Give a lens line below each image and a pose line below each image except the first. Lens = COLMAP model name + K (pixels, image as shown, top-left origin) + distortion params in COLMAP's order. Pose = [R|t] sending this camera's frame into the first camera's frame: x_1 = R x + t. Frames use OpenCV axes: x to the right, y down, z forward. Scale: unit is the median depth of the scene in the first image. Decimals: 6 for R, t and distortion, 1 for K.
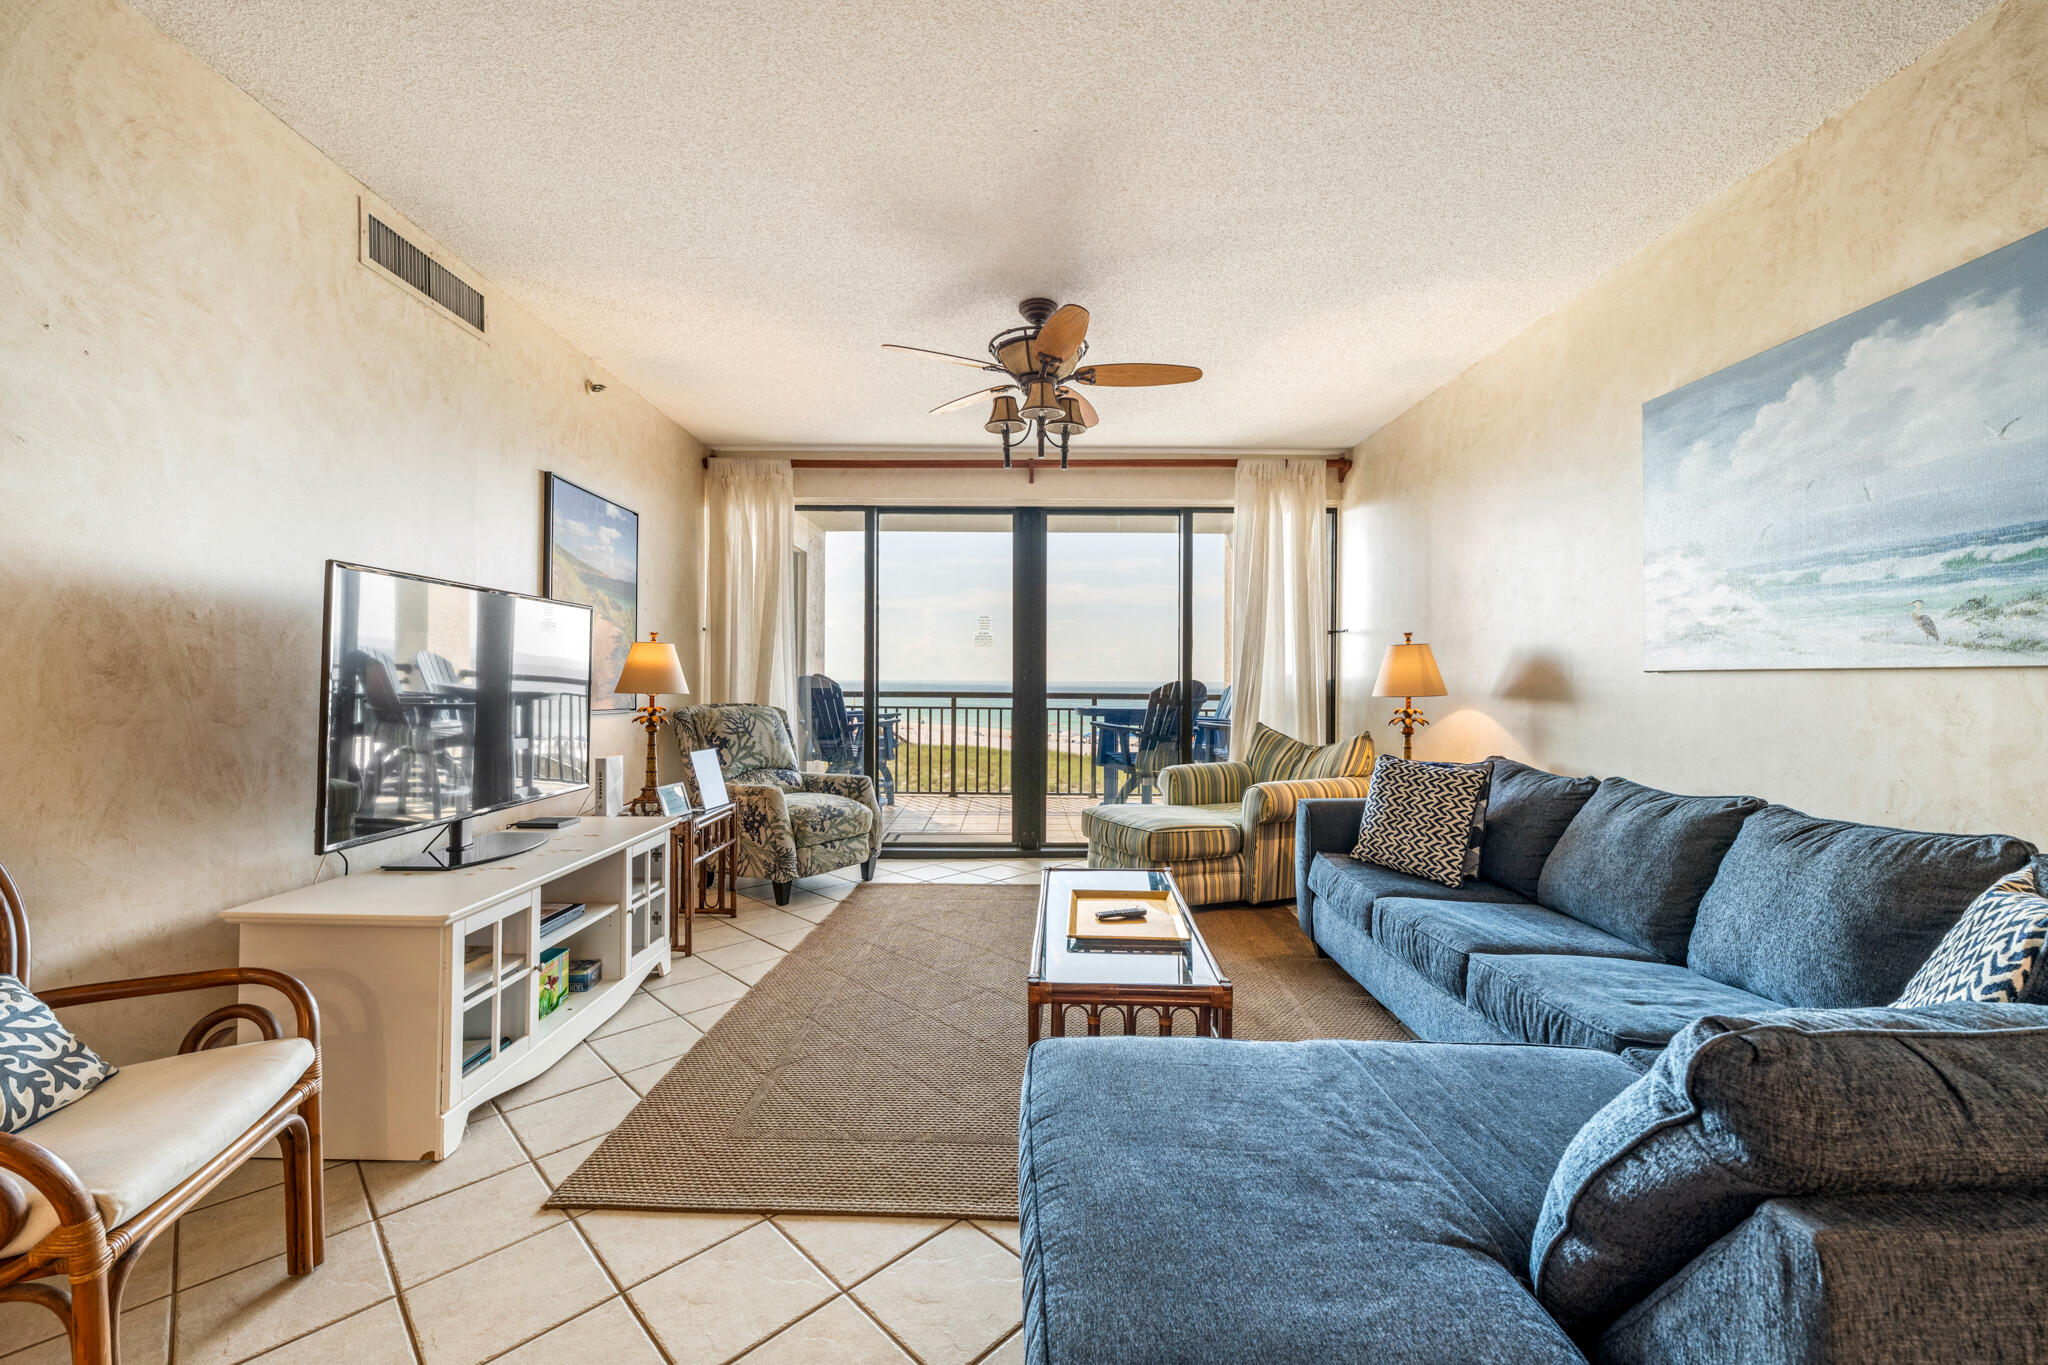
lens RADIAL K [[810.1, 0, 1023.5], [0, 810.1, 681.8], [0, 0, 1]] dist [0.001548, -0.000399]
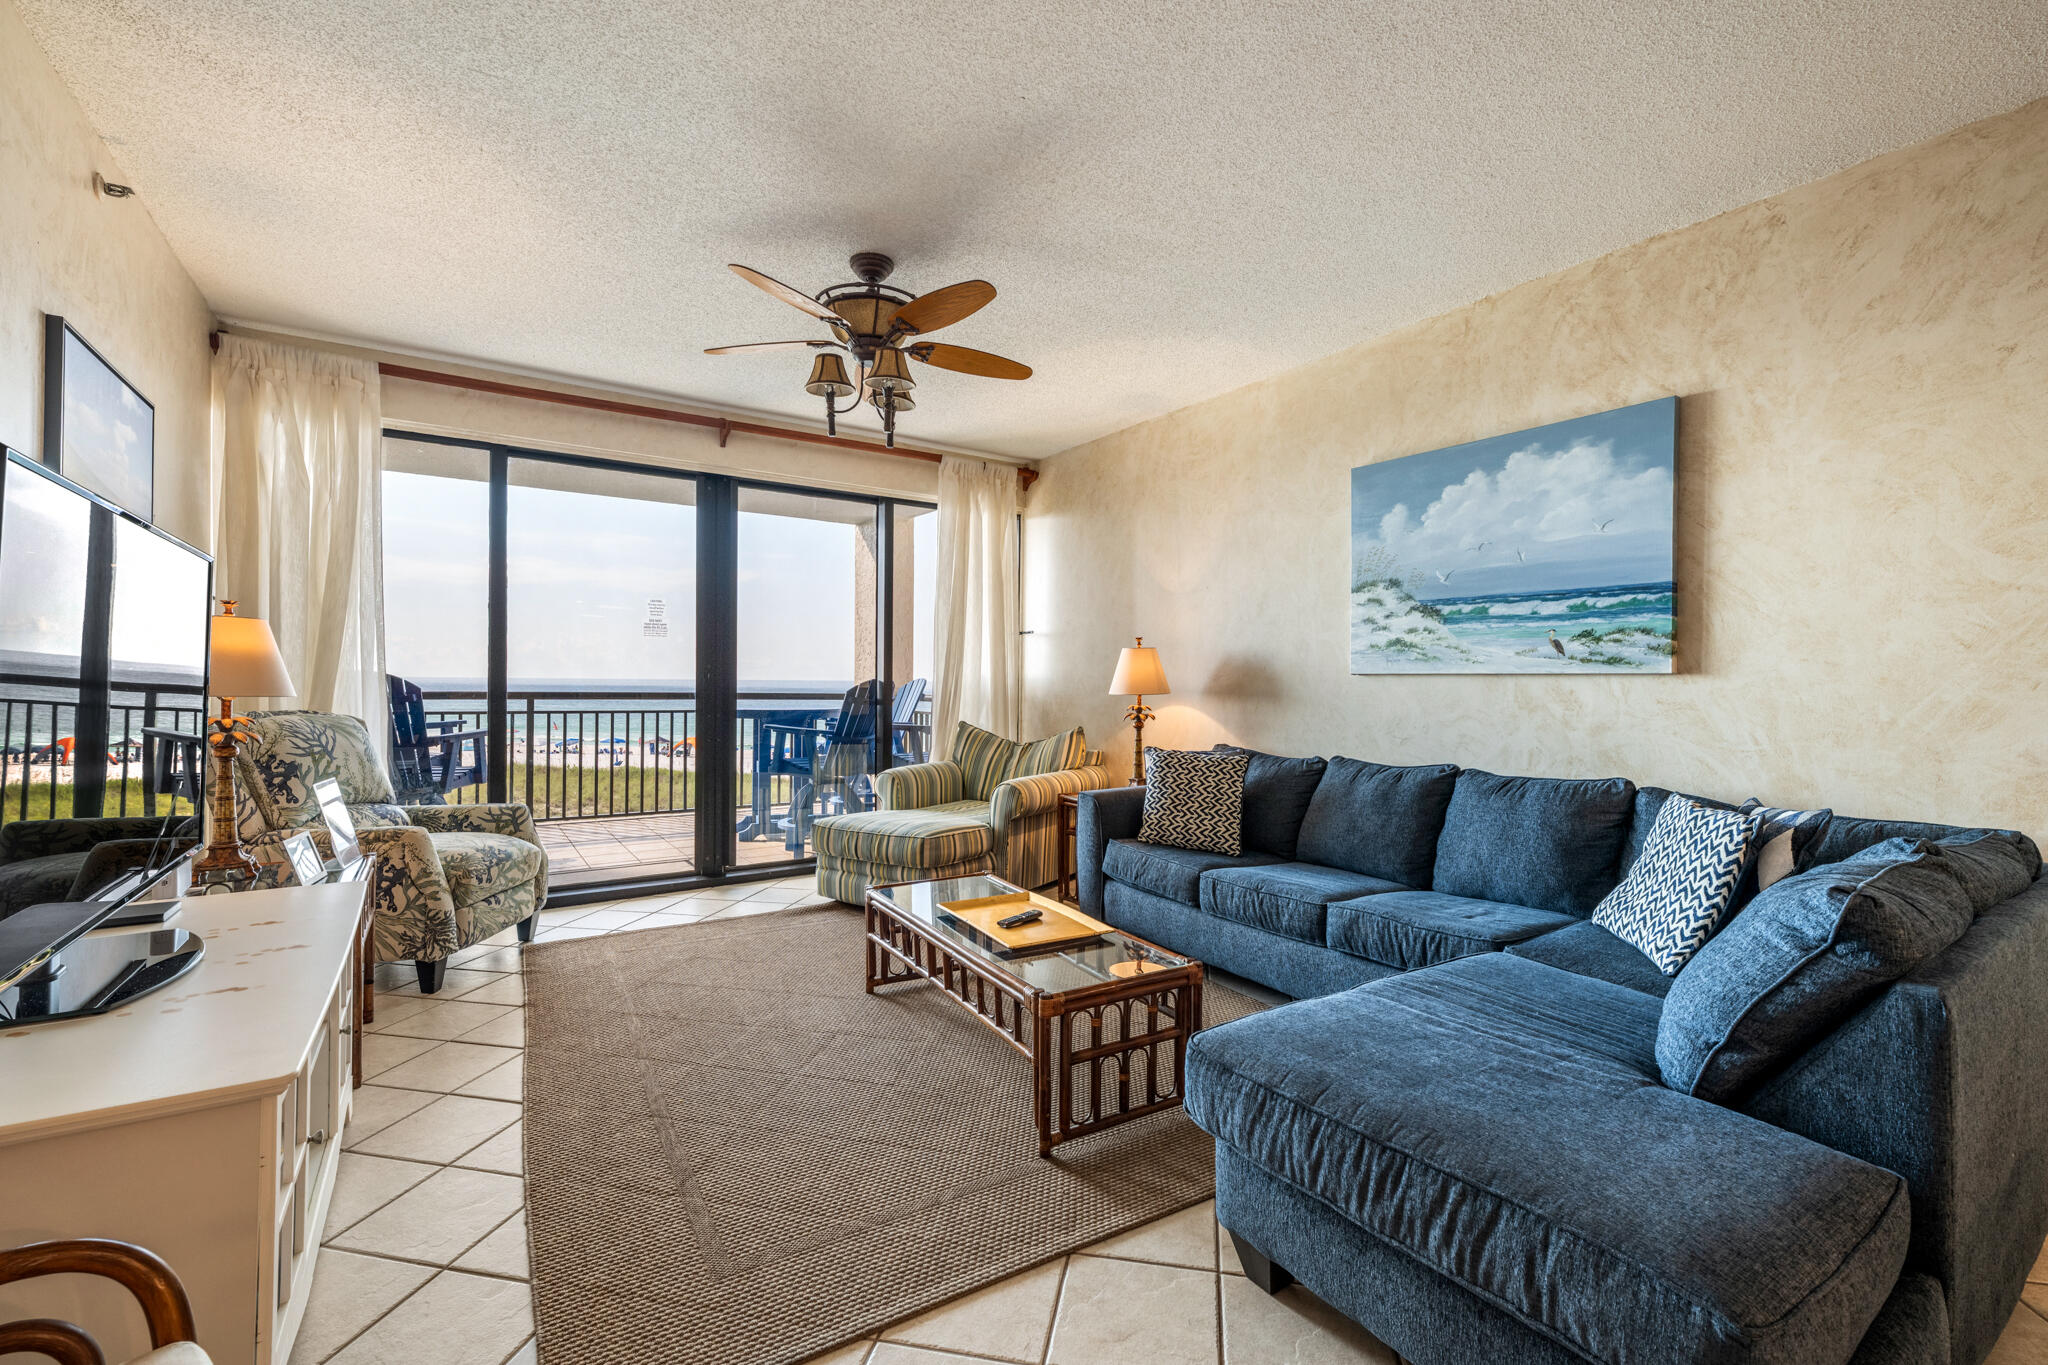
lens RADIAL K [[864.4, 0, 1022.7], [0, 864.4, 682.1], [0, 0, 1]] dist [-0.000377, 0.000384]
pose [[0.835487, 0.002146, 0.549506, -0.366057], [-0.003497, 0.999993, 0.001412, -0.000139], [-0.549499, -0.003101, 0.835488, 0.106524]]
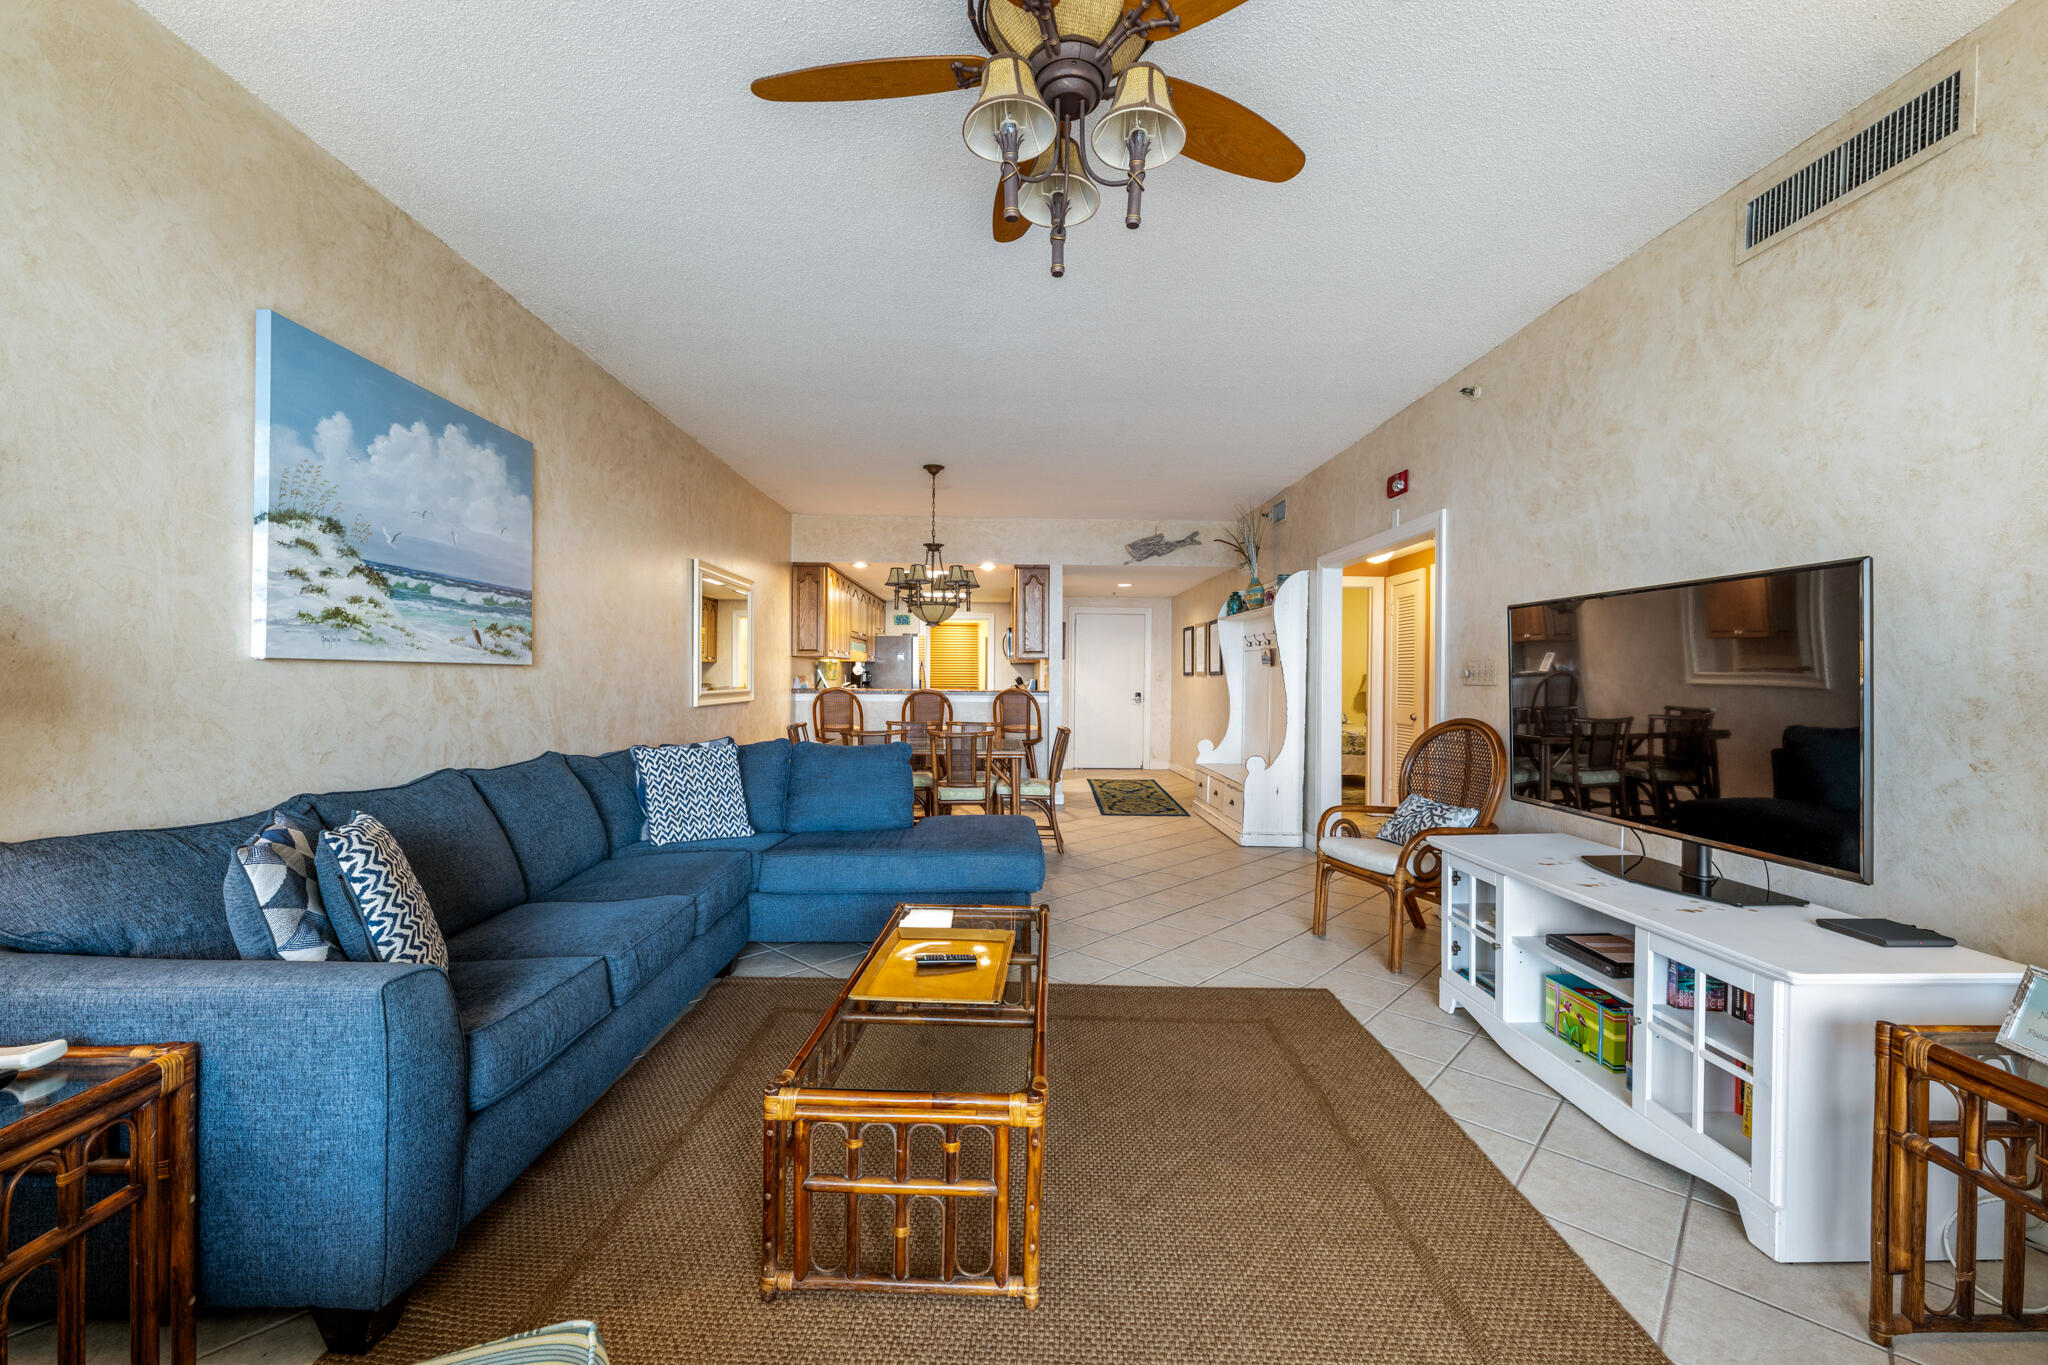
lens RADIAL K [[810.1, 0, 1029.6], [0, 810.1, 683.4], [0, 0, 1]] dist [0.001548, -0.000399]
pose [[-0.999574, -0.012865, -0.026187, 0.048824], [-0.013108, 0.999872, 0.009152, -0.004157], [0.026066, 0.009492, -0.999615, 1.487712]]
